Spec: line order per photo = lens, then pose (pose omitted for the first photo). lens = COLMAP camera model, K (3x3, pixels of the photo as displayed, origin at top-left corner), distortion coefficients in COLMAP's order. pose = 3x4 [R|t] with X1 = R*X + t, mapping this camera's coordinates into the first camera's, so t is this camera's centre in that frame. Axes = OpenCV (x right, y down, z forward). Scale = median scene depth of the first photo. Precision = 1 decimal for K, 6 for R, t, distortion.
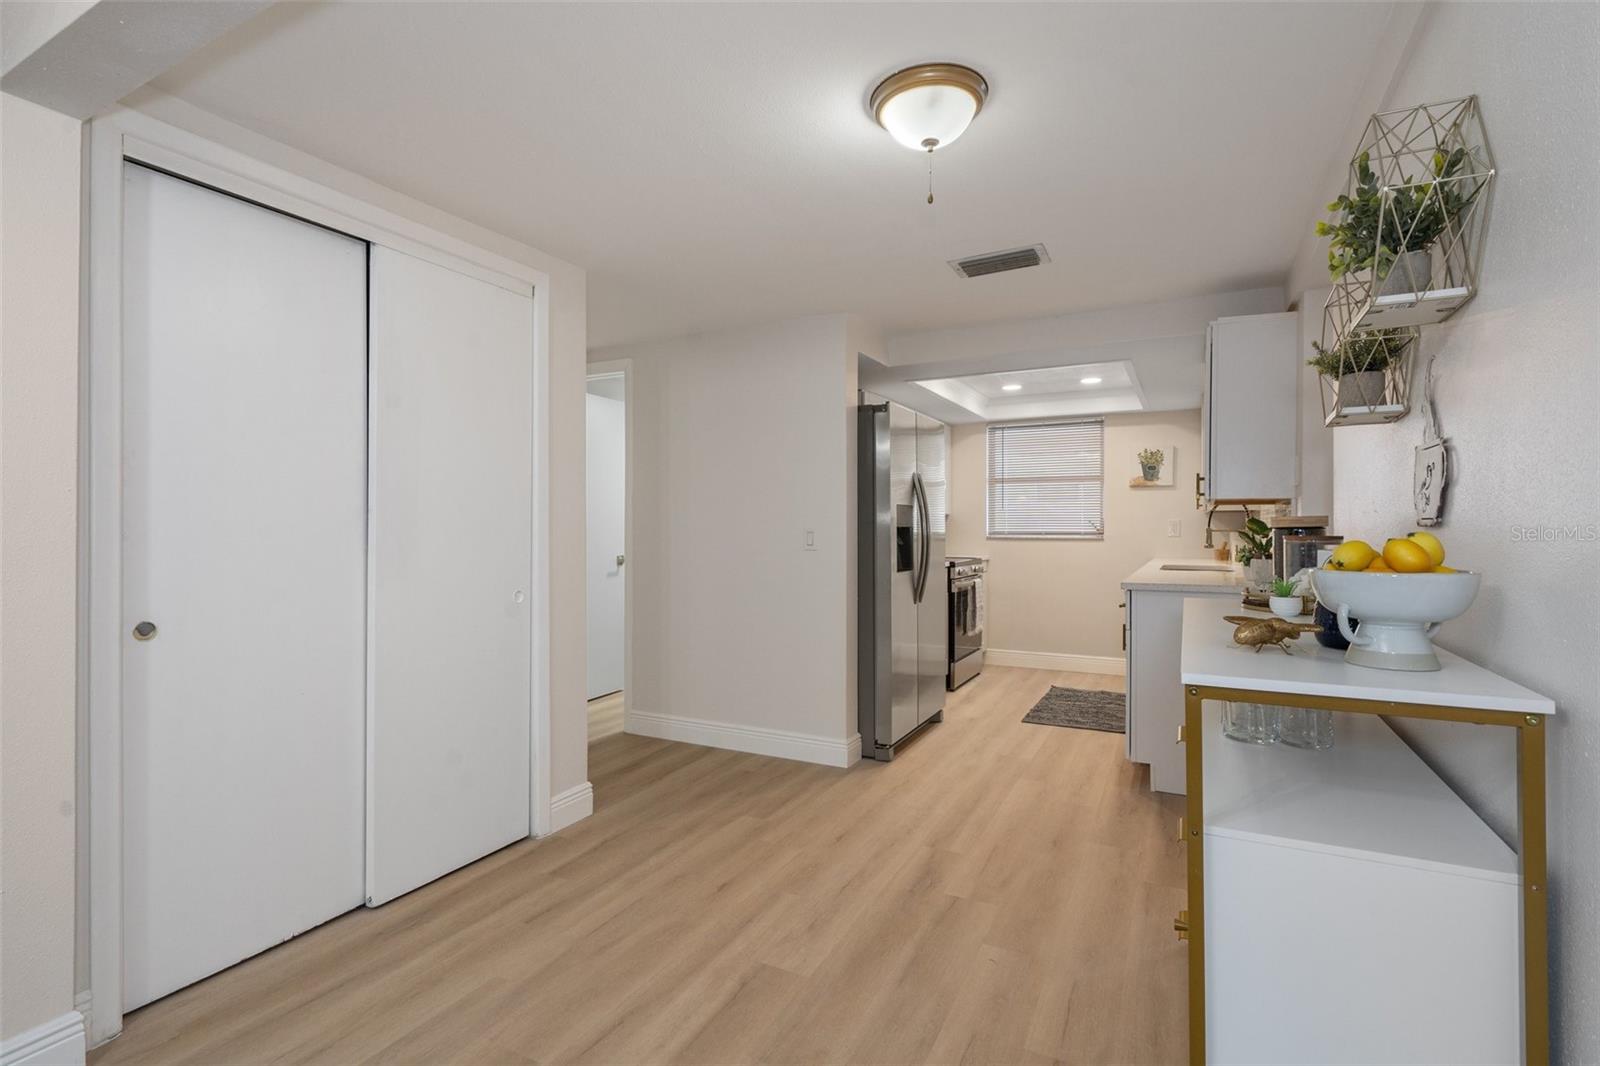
lens RADIAL K [[755.5, 0, 797.2], [0, 755.5, 531.0], [0, 0, 1]] dist [-0.000479, 0.001815]
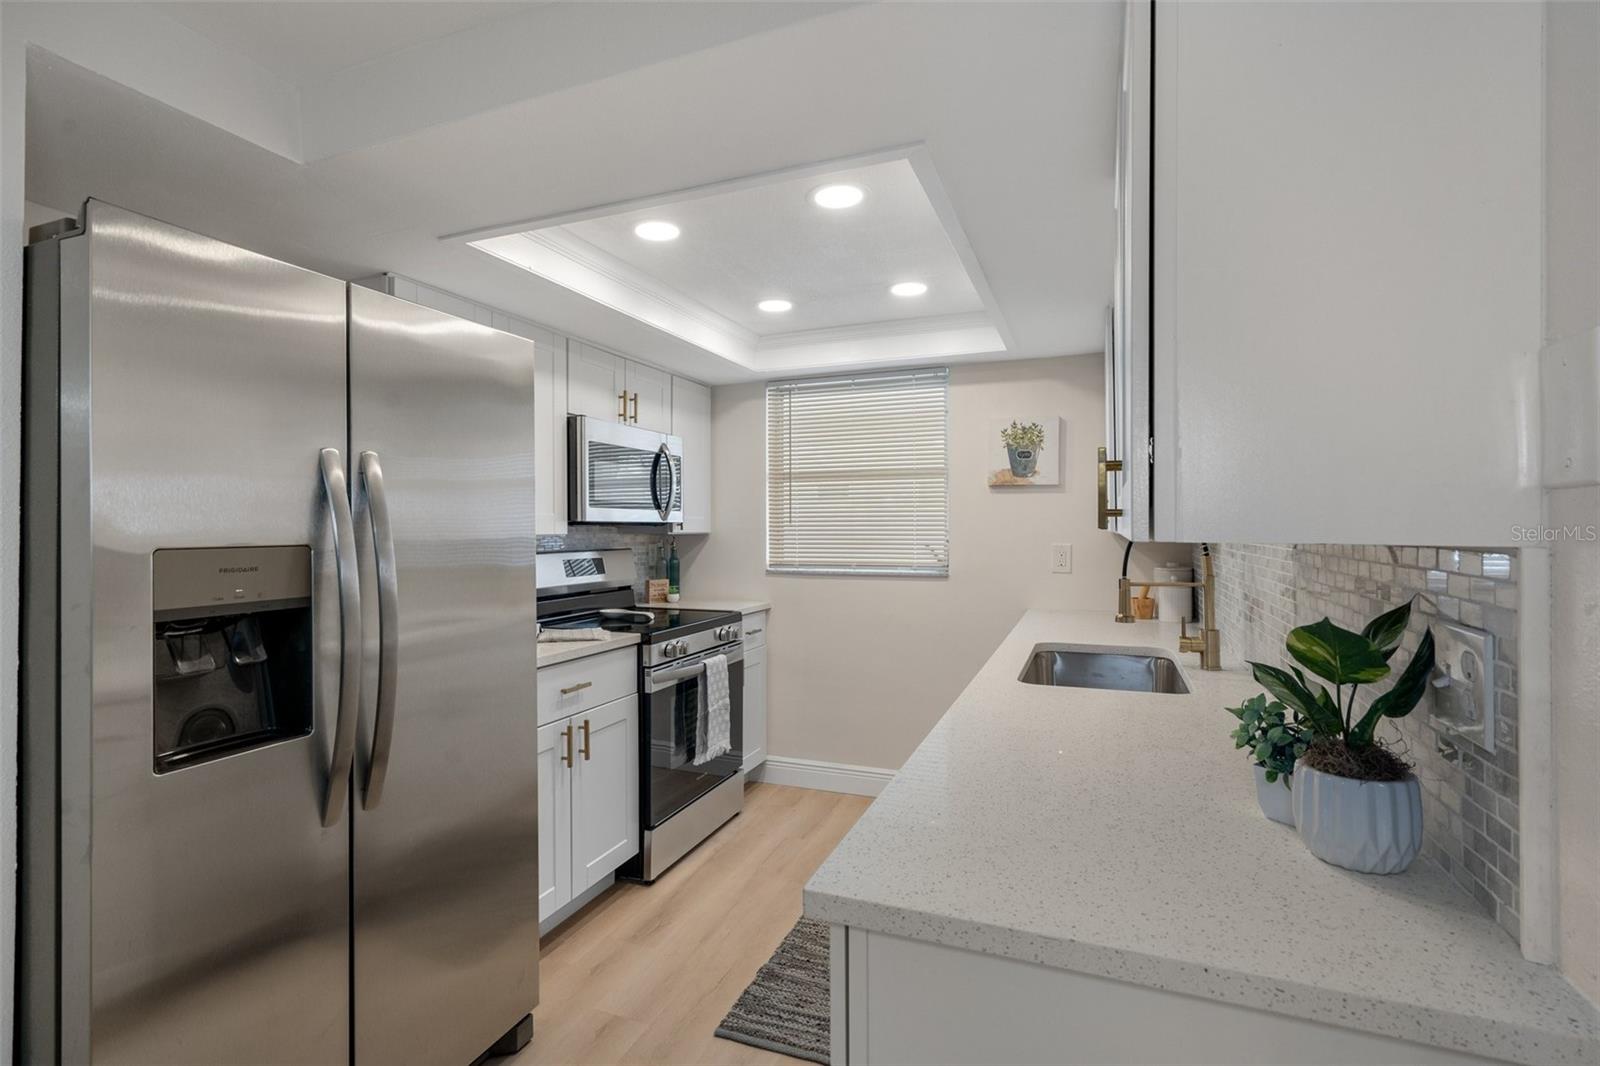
lens RADIAL K [[755.5, 0, 800.7], [0, 755.5, 526.9], [0, 0, 1]] dist [-0.000479, 0.001815]
pose [[0.993855, -0.005525, 0.110552, 0.233745], [0.006068, 0.999971, -0.004577, -0.026280], [-0.110524, 0.005219, 0.993860, 0.441363]]
